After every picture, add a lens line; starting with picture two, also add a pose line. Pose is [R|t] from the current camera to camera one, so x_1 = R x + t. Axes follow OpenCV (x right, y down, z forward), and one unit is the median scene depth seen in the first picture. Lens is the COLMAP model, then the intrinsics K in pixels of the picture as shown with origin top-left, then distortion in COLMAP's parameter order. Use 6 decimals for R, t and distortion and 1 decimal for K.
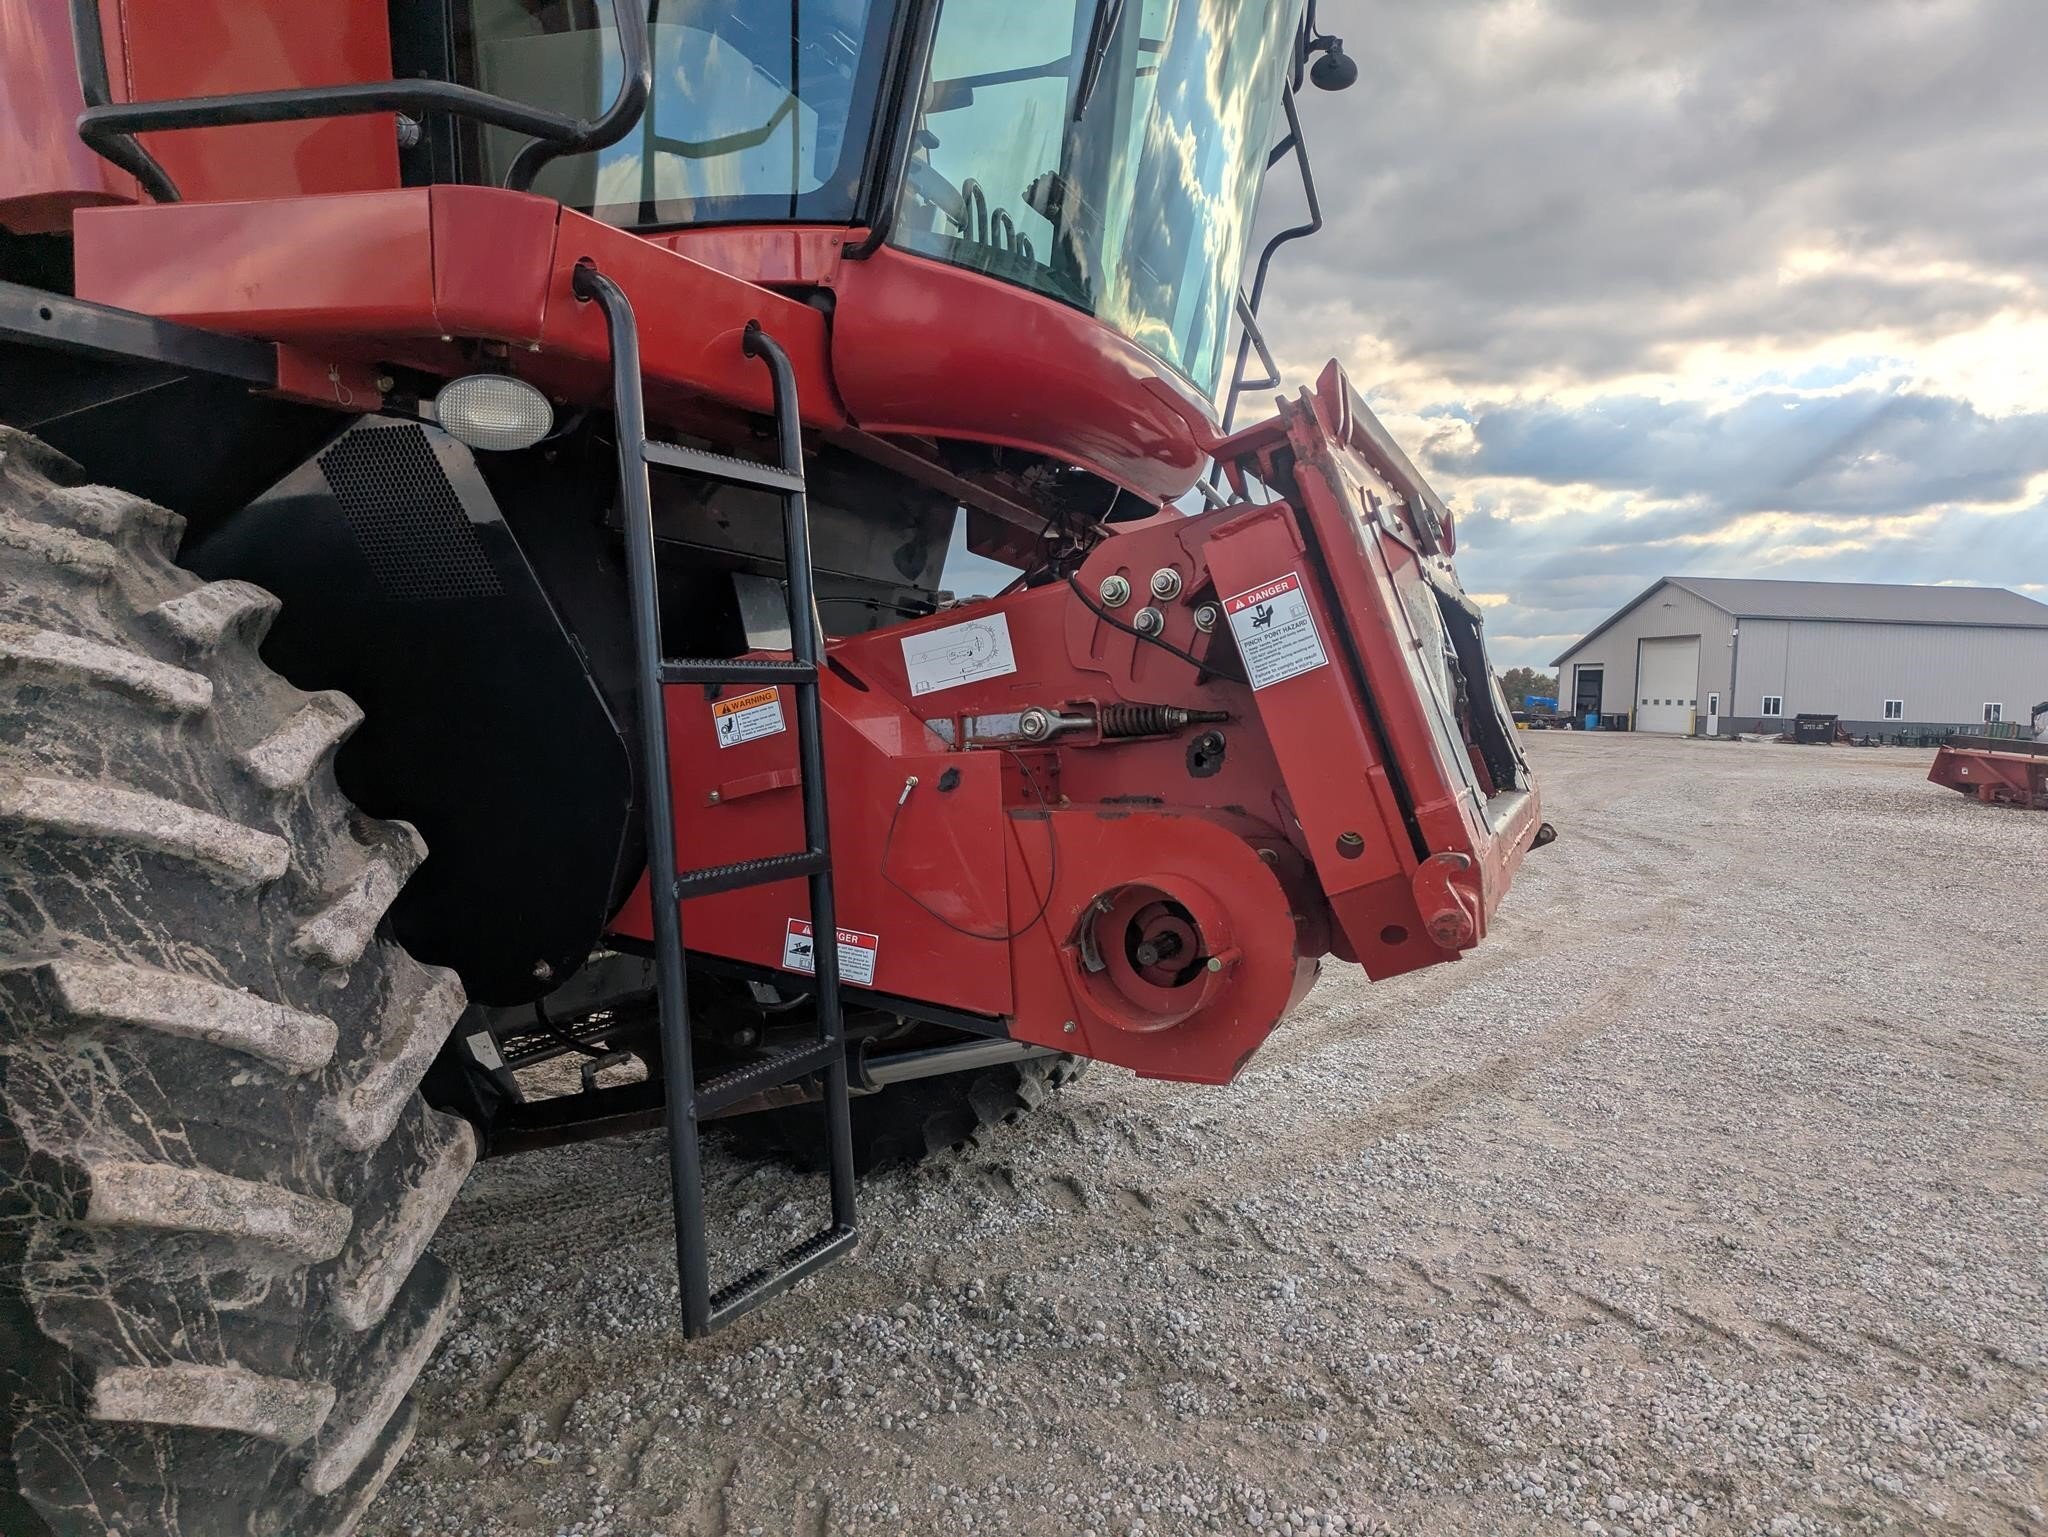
lens RADIAL K [[1513.4, 0, 1025.0], [0, 1513.4, 796.9], [0, 0, 1]] dist [0.069321, -0.077472]
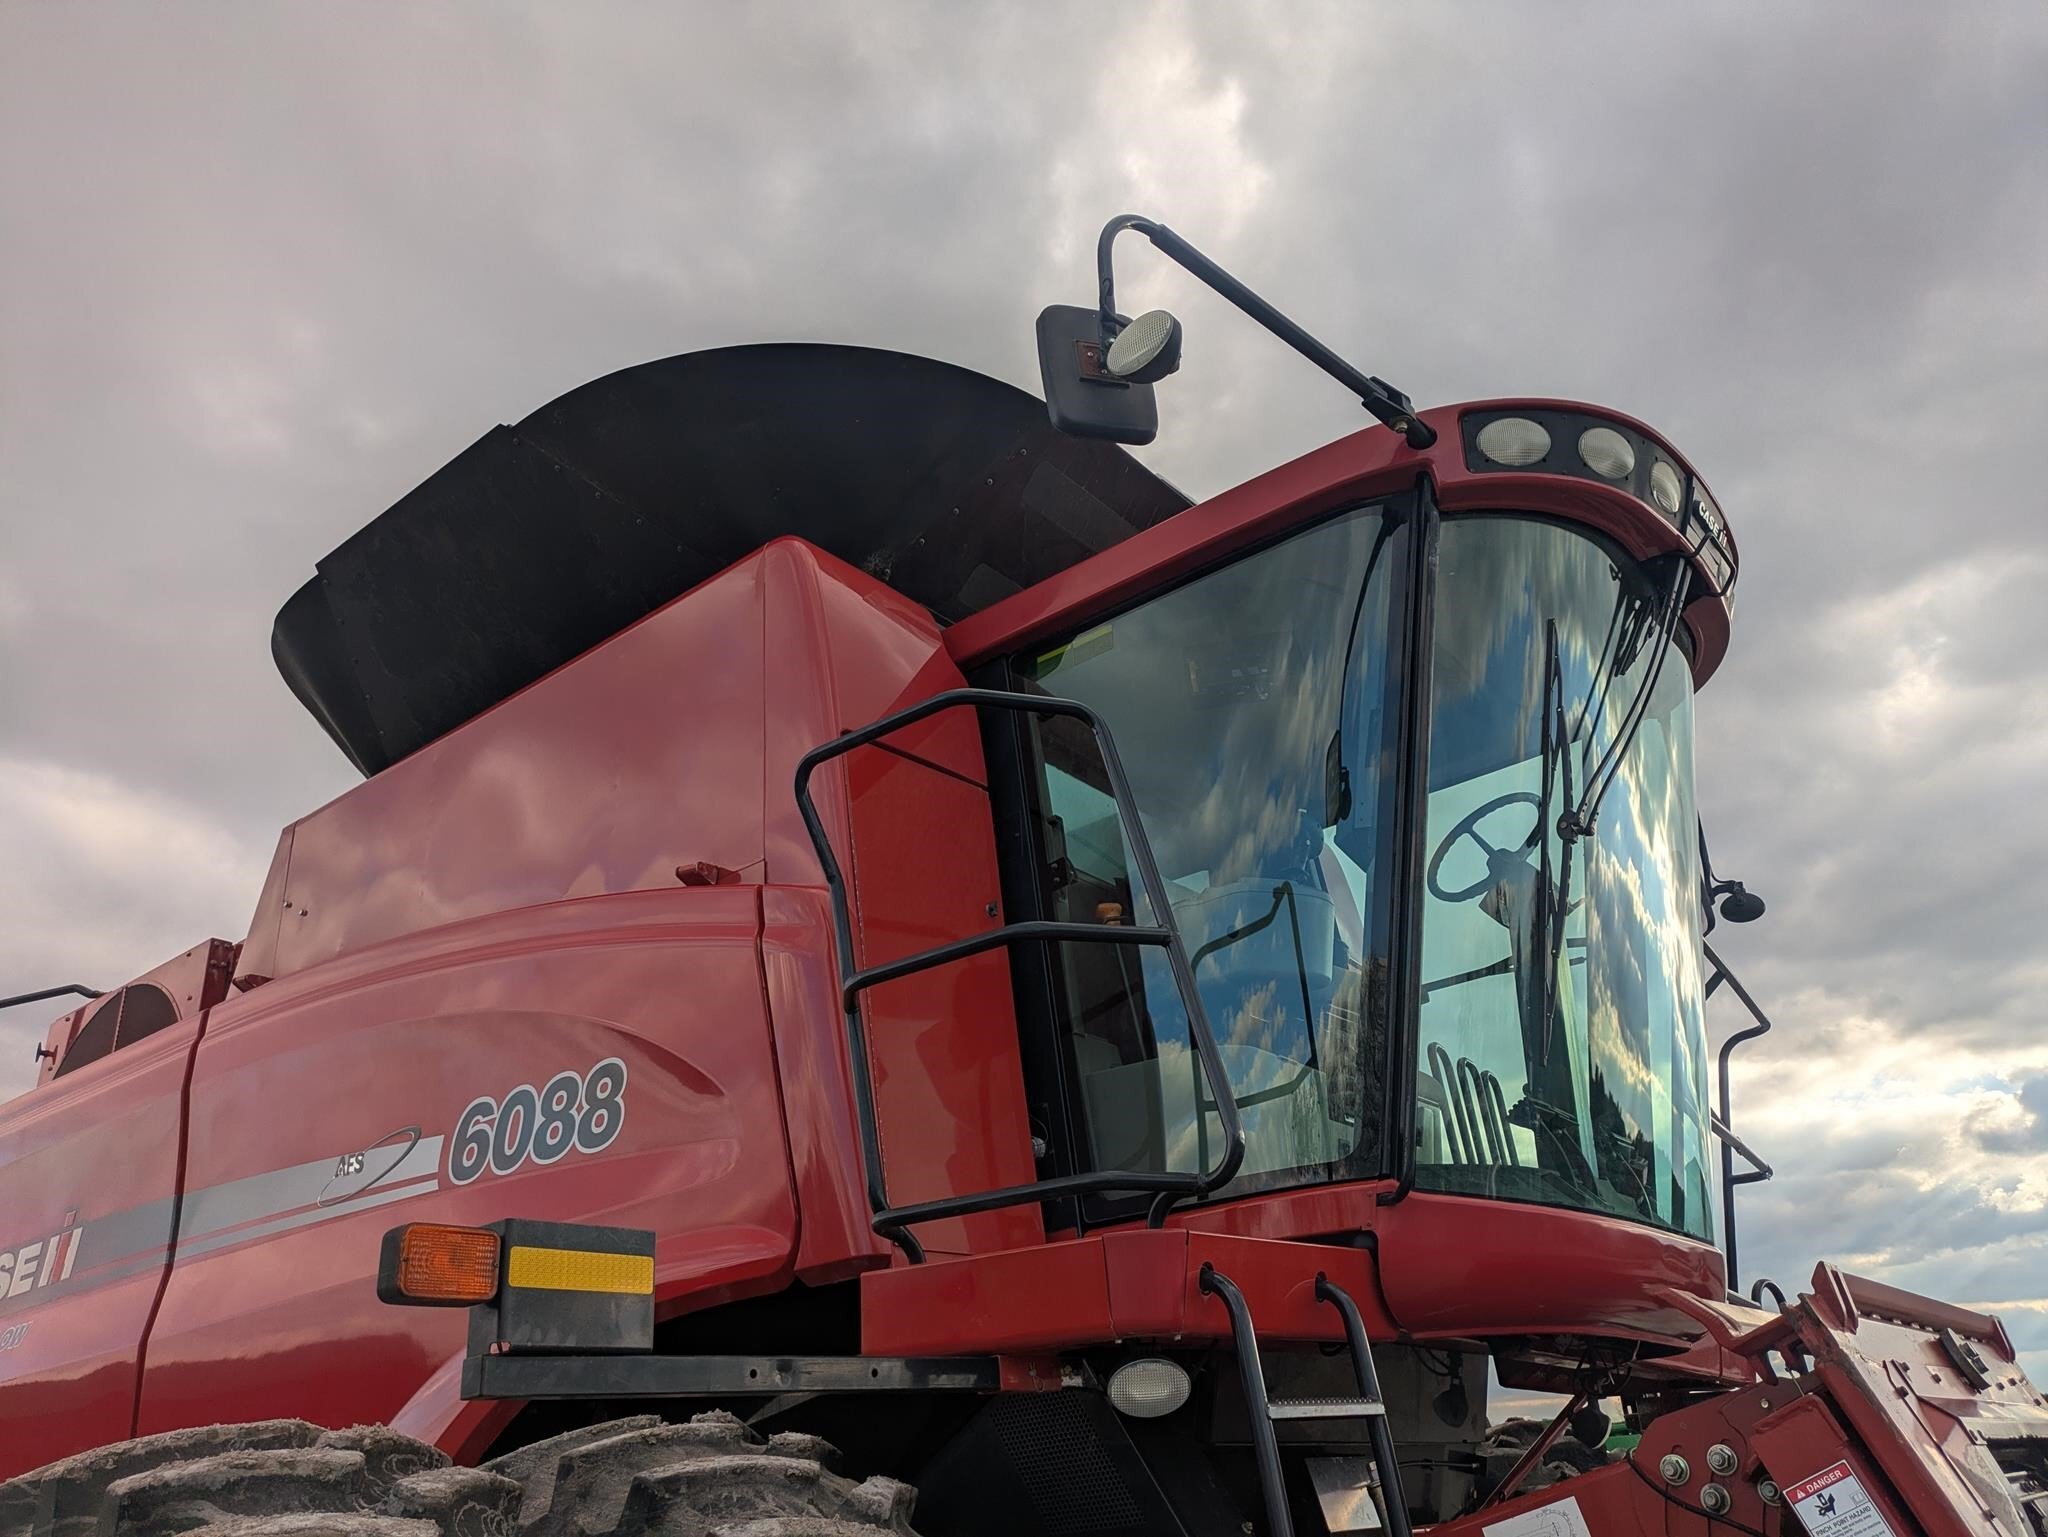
lens RADIAL K [[1522.0, 0, 1040.8], [0, 1522.0, 812.5], [0, 0, 1]] dist [0.076264, -0.083243]
pose [[0.951765, -0.196790, -0.235406, -0.021261], [0.064908, 0.879002, -0.472380, -0.055761], [0.299882, 0.434315, 0.849377, -0.310175]]
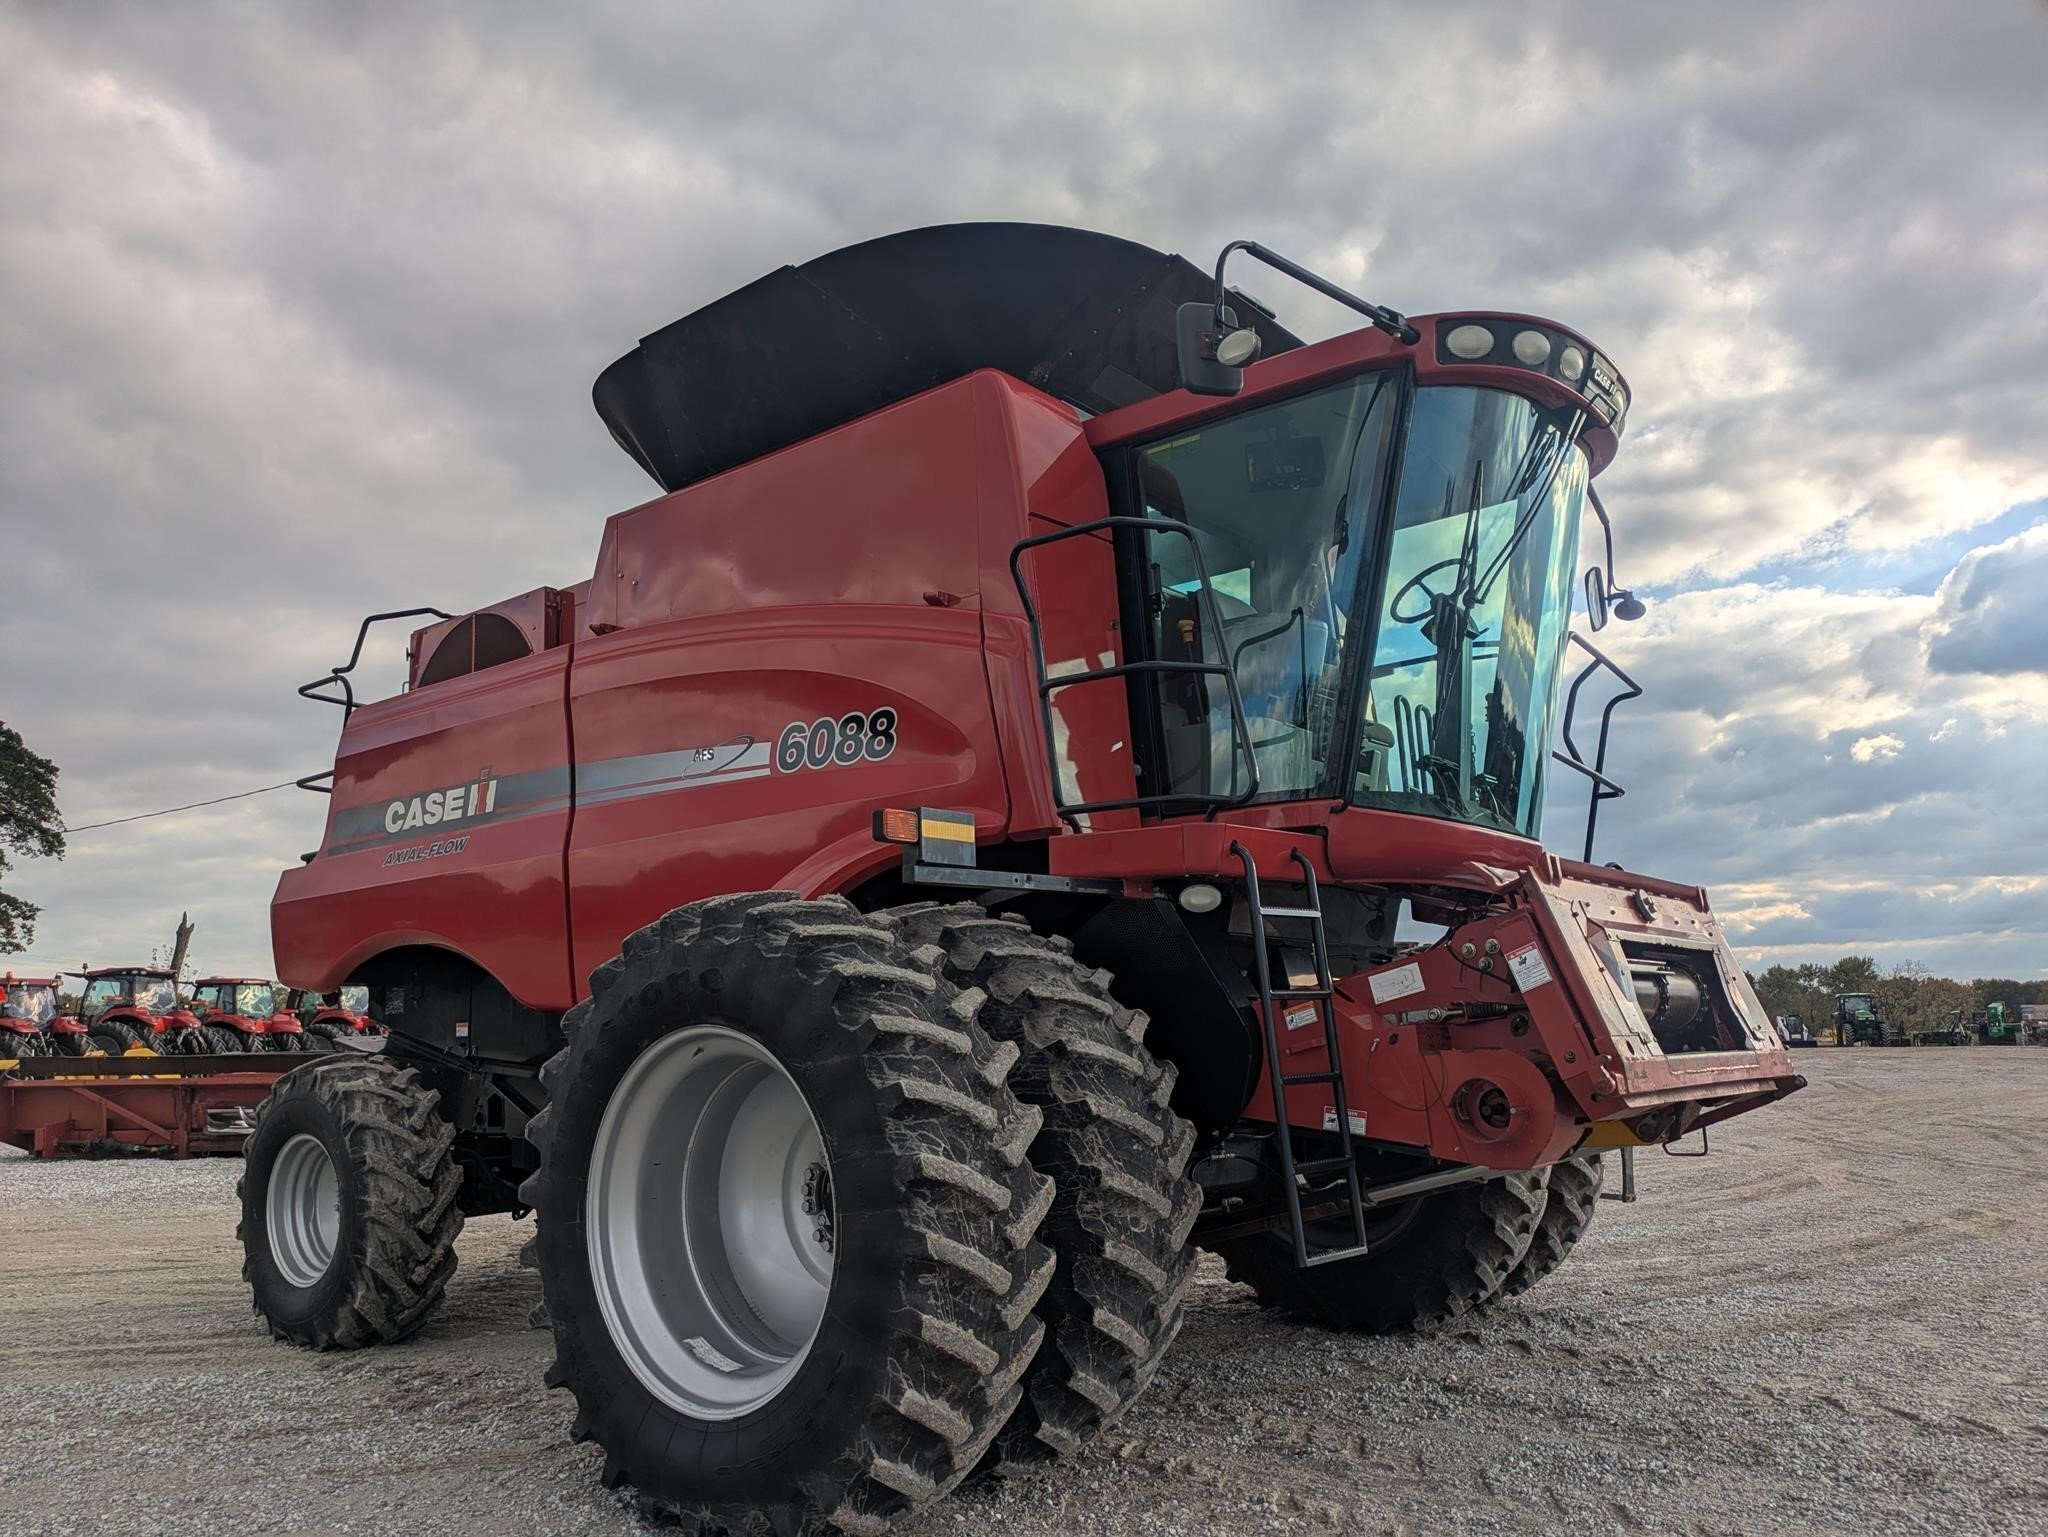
lens RADIAL K [[1545.4, 0, 997.1], [0, 1545.4, 793.1], [0, 0, 1]] dist [0.070485, -0.087521]
pose [[0.945423, -0.086986, -0.314020, 0.141445], [0.014860, 0.974217, -0.225124, 0.135623], [0.325506, 0.208171, 0.922340, -1.320167]]
